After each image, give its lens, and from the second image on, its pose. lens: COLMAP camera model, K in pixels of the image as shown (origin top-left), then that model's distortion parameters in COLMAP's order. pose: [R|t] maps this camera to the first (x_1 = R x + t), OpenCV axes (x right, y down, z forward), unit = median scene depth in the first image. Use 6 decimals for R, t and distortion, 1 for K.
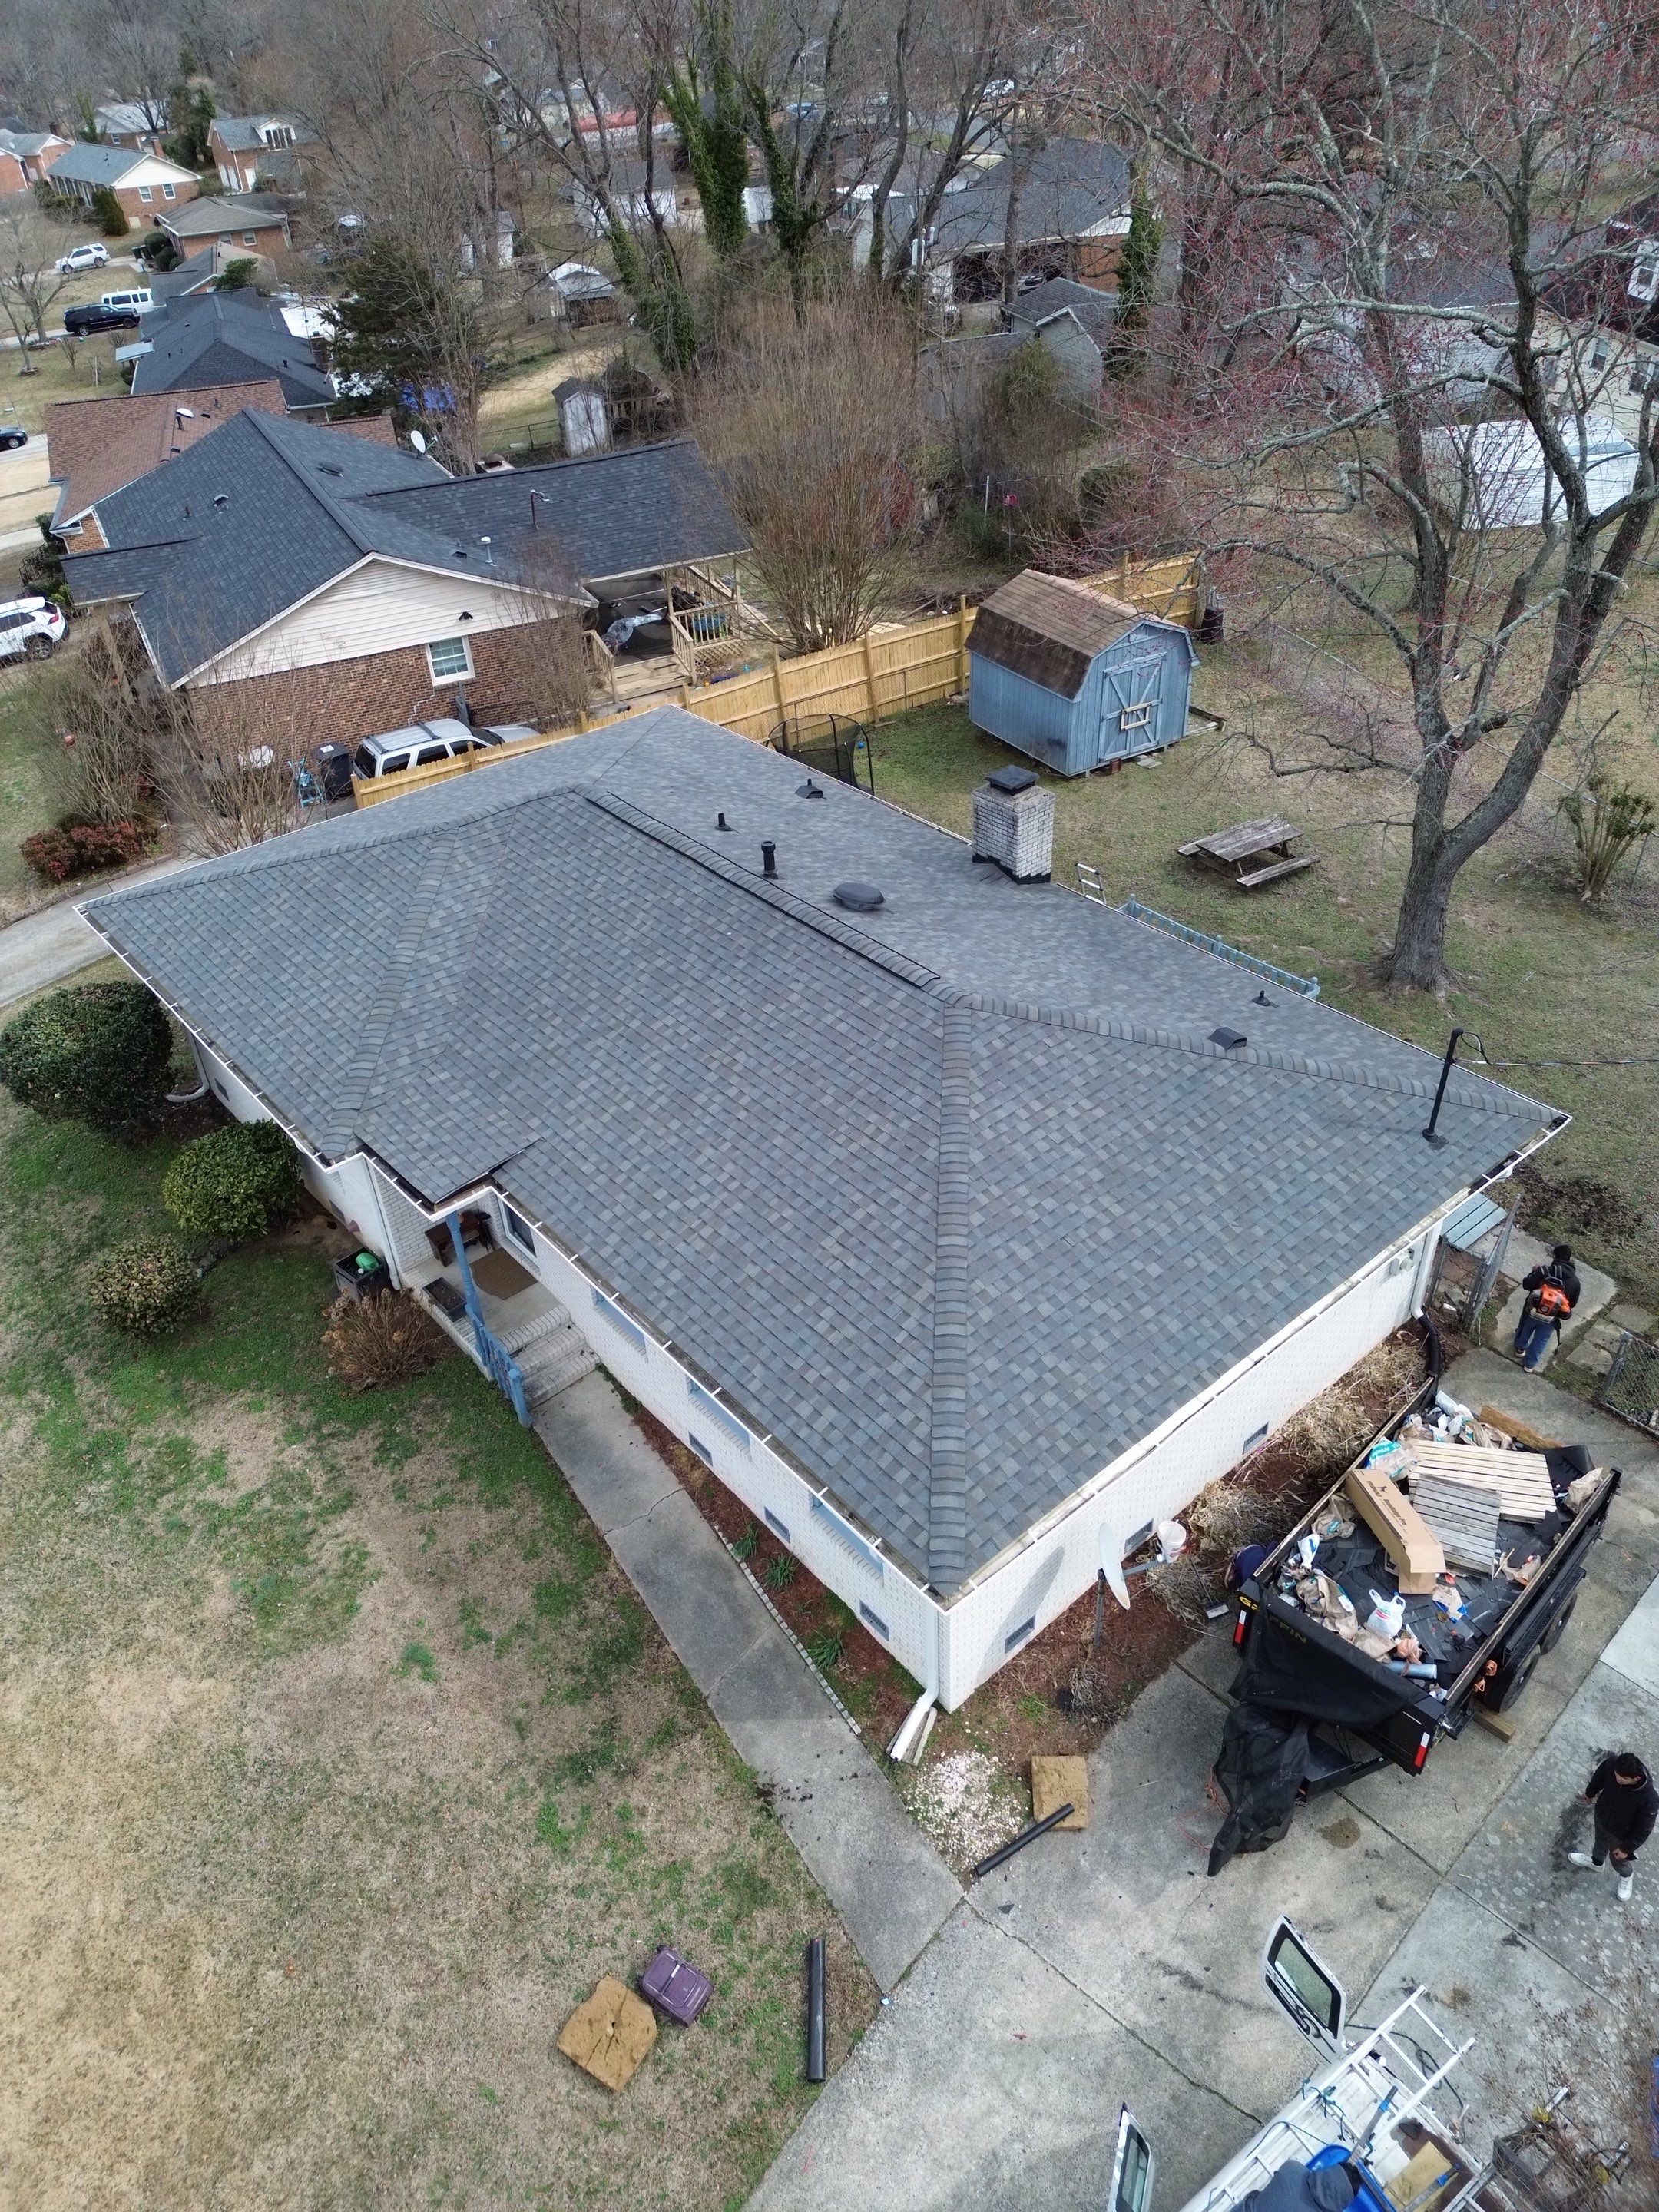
lens RADIAL K [[1551.2, 0, 827.9], [0, 1551.2, 1094.1], [0, 0, 1]] dist [0.078880, -0.070517]
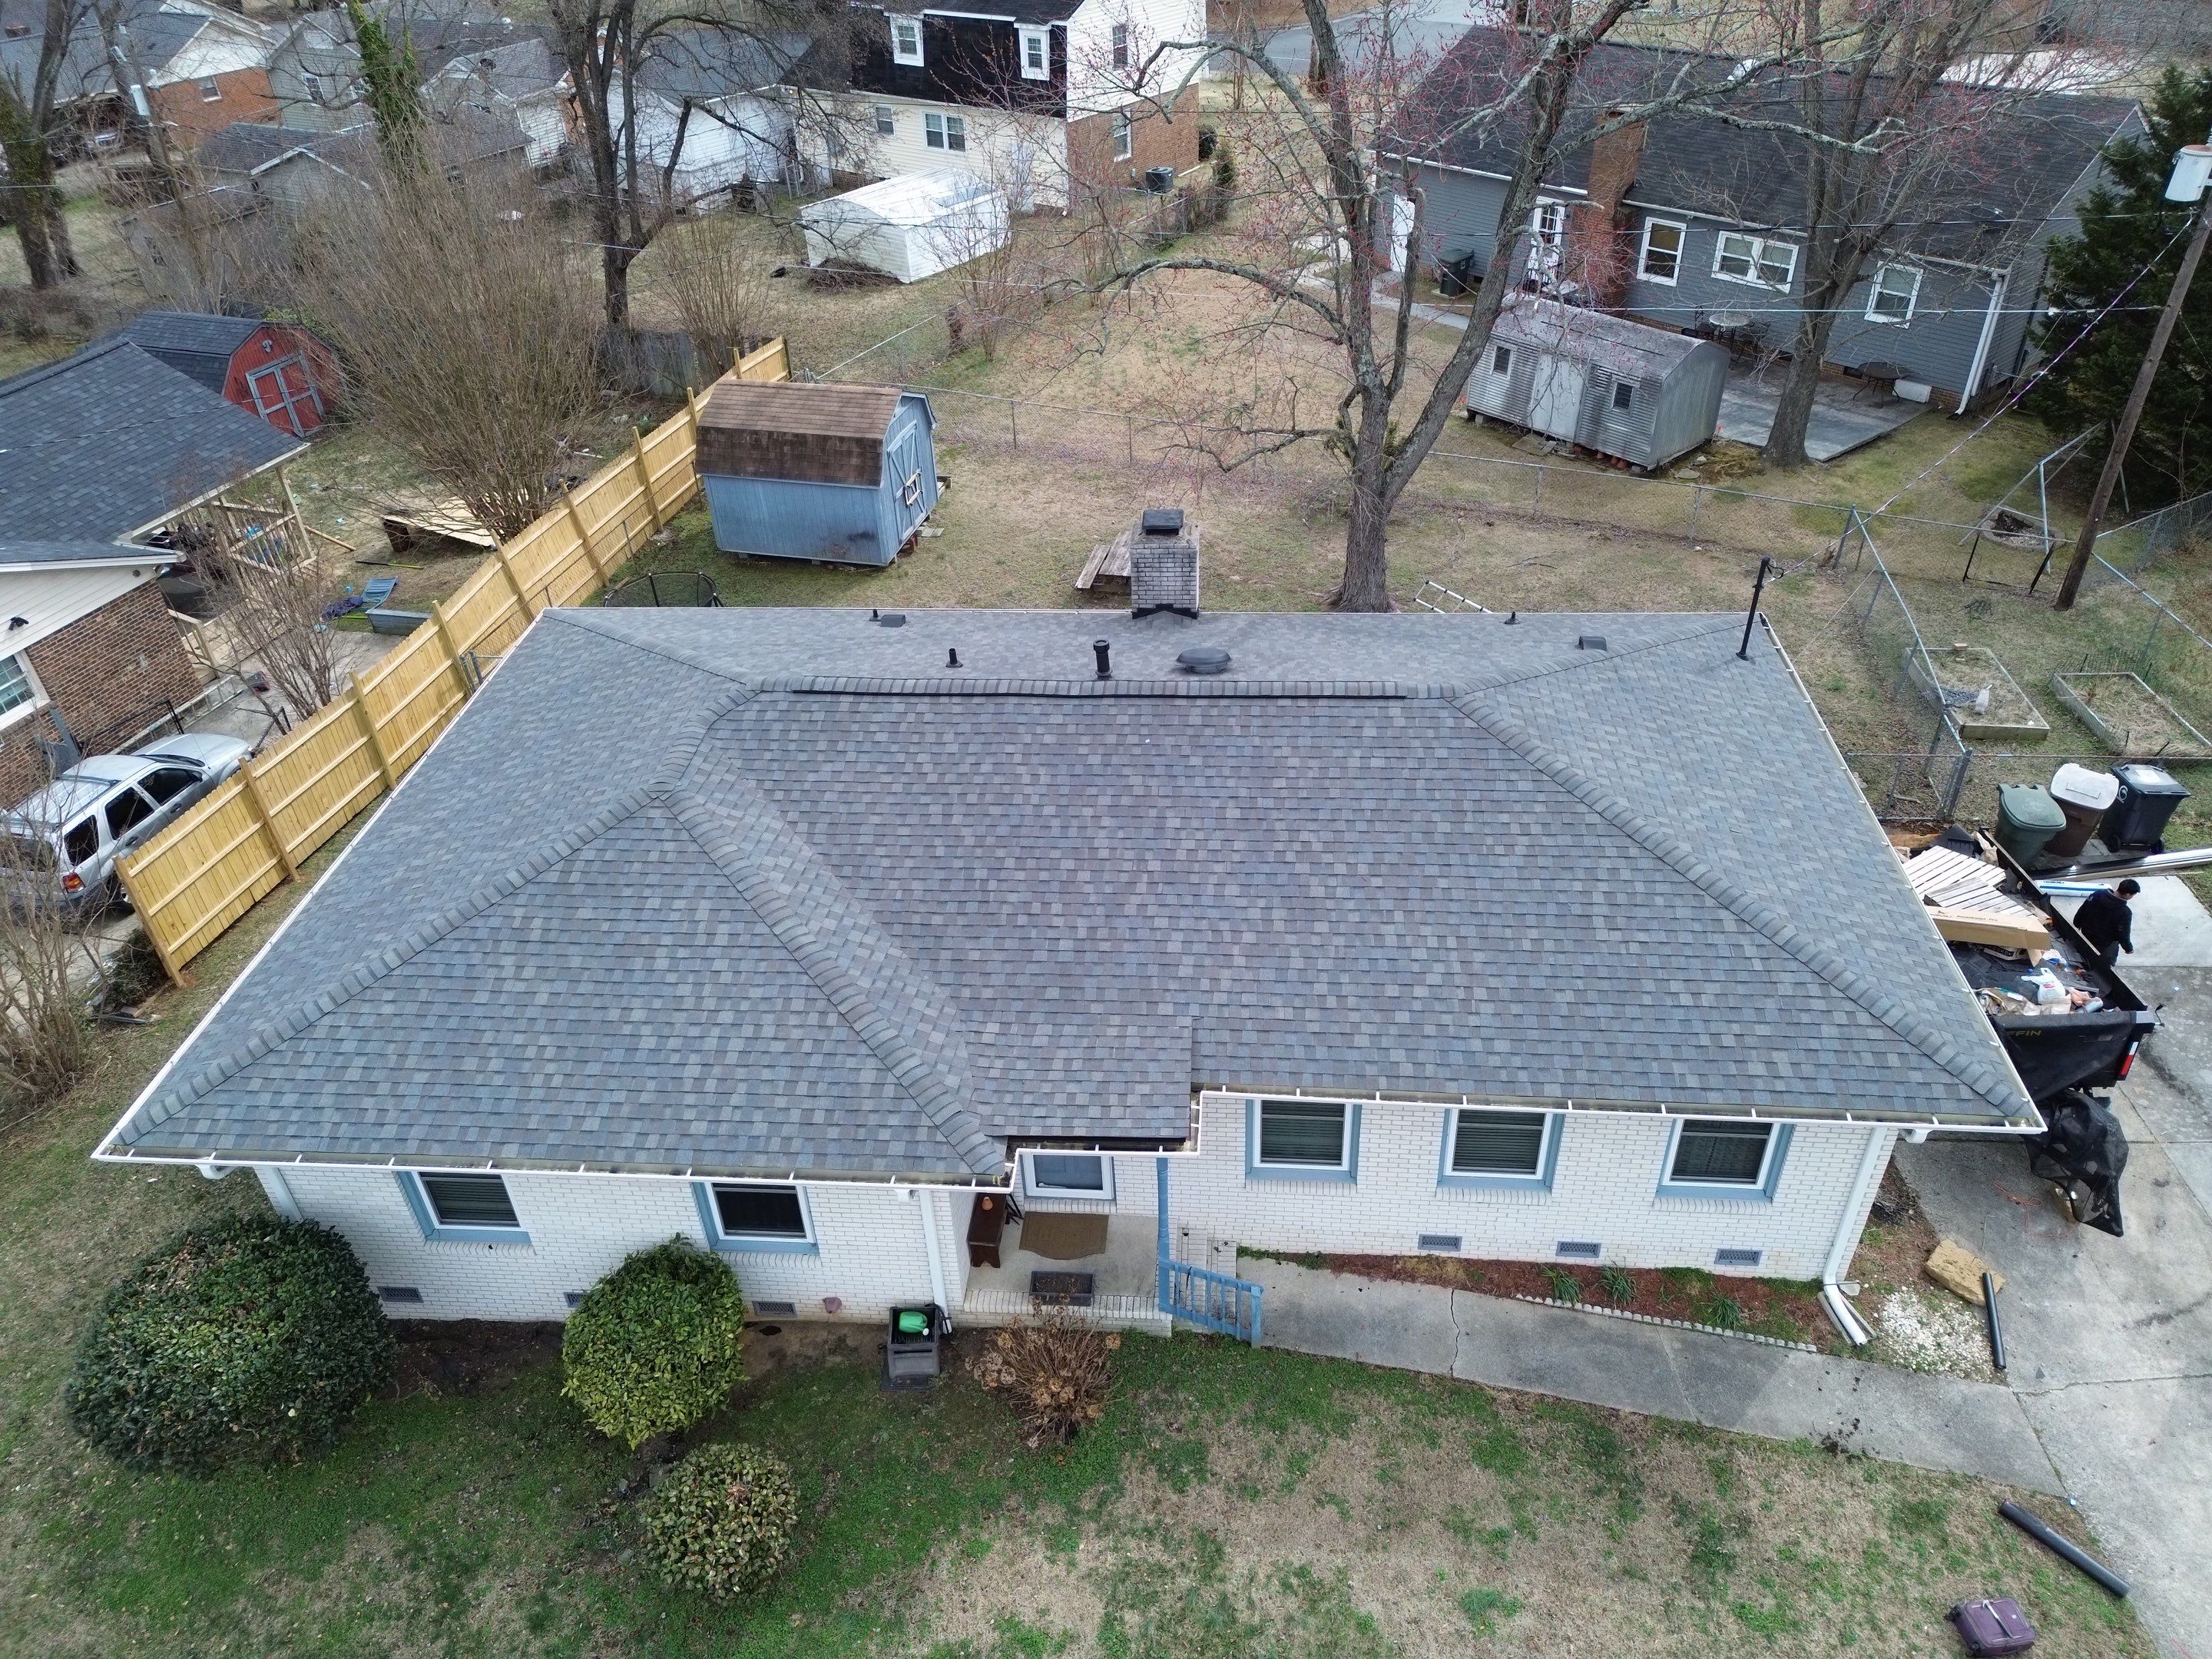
lens RADIAL K [[1551.2, 0, 1115.1], [0, 1551.2, 823.1], [0, 0, 1]] dist [0.078880, -0.070517]
pose [[0.703854, -0.391640, 0.592628, -0.638062], [0.421869, 0.901684, 0.094834, -0.156684], [-0.571504, 0.183262, 0.799874, 0.311982]]
